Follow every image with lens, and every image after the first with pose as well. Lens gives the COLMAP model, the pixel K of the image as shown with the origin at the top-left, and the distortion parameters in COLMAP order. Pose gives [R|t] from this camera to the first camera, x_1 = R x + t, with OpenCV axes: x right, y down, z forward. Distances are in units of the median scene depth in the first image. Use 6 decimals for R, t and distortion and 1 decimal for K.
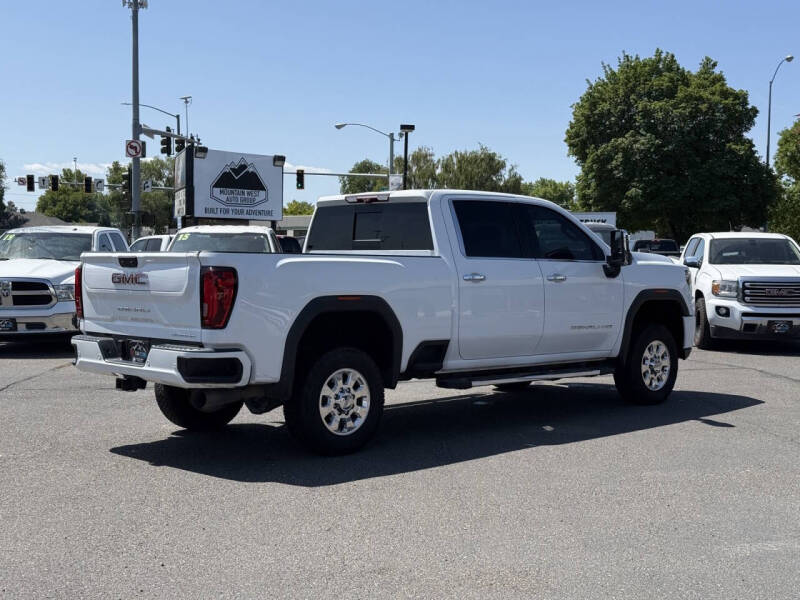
lens RADIAL K [[1094.9, 0, 400.0], [0, 1094.9, 300.0], [0, 0, 1]] dist [0.155927, -0.252049]
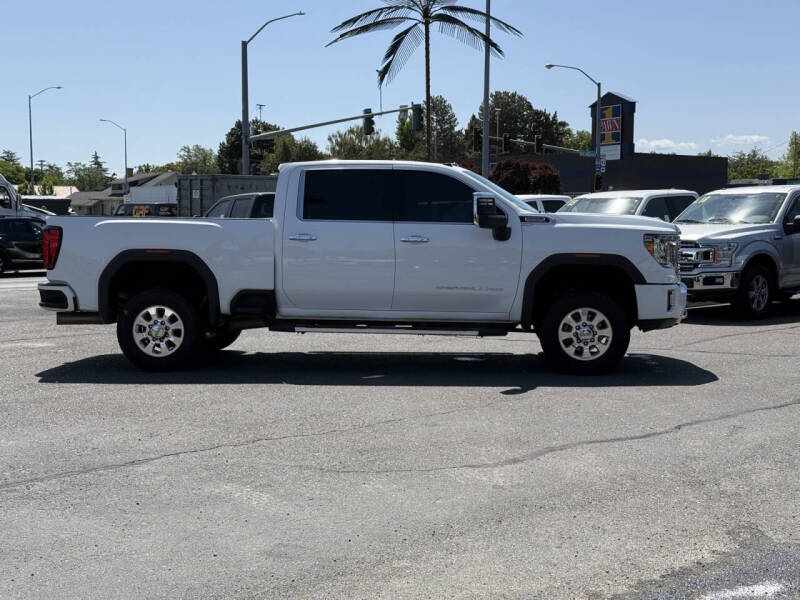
lens RADIAL K [[1094.9, 0, 400.0], [0, 1094.9, 300.0], [0, 0, 1]] dist [0.155927, -0.252049]
pose [[0.663280, 0.049418, -0.746738, 0.834372], [-0.026926, 0.998747, 0.042179, -0.005302], [0.747887, -0.007870, 0.663779, 0.259166]]
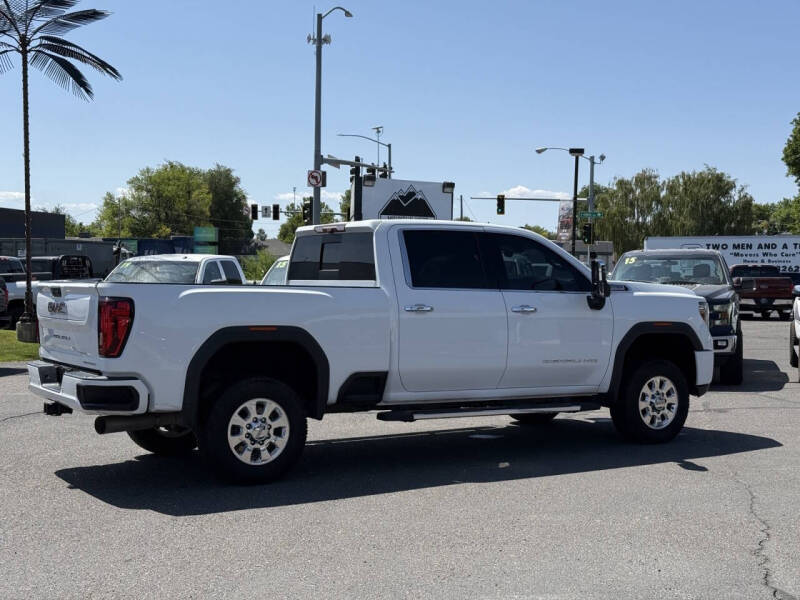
lens RADIAL K [[1094.9, 0, 400.0], [0, 1094.9, 300.0], [0, 0, 1]] dist [0.155927, -0.252049]
pose [[0.977880, 0.006660, -0.209059, 0.214170], [-0.011285, 0.999717, -0.020940, -0.006092], [0.208860, 0.022836, 0.977679, 0.029336]]
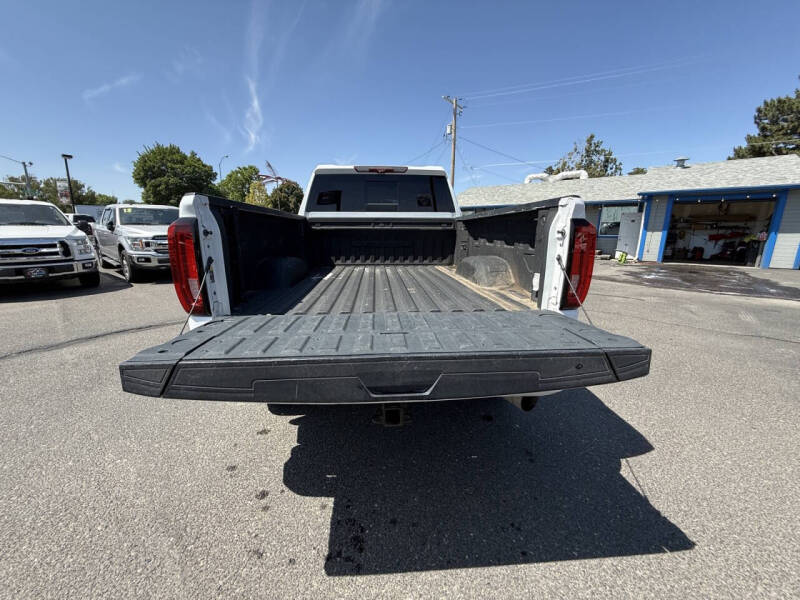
lens RADIAL K [[317.7, 0, 396.7], [0, 317.7, 298.6], [0, 0, 1]] dist [0.000475, -0.000006]
pose [[0.647057, -0.168751, 0.743532, -0.272547], [0.030177, 0.980103, 0.196182, -0.016749], [-0.761844, -0.104503, 0.639275, 0.652312]]
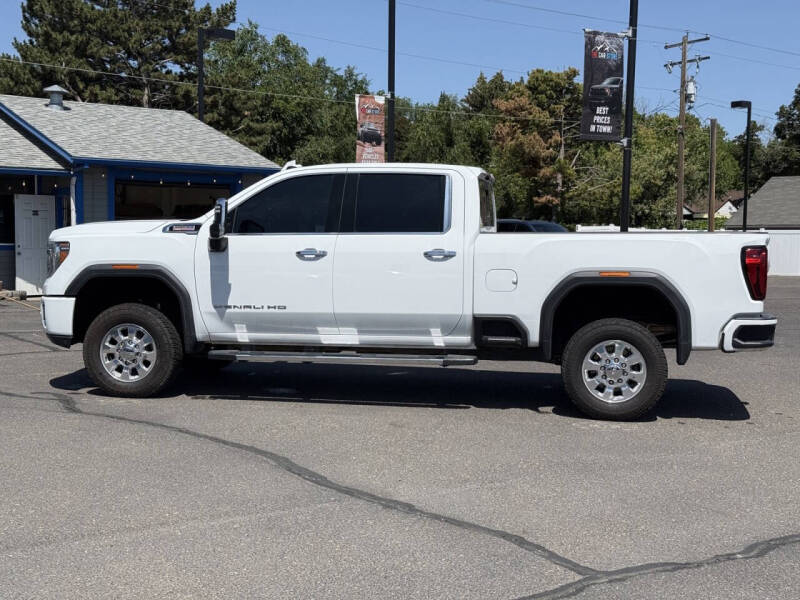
lens RADIAL K [[1094.9, 0, 400.0], [0, 1094.9, 300.0], [0, 0, 1]] dist [0.155927, -0.252049]
pose [[-0.588578, -0.066031, 0.805739, -0.716397], [0.016084, 0.995505, 0.093332, -0.064783], [-0.808280, 0.067893, -0.584871, 1.468620]]
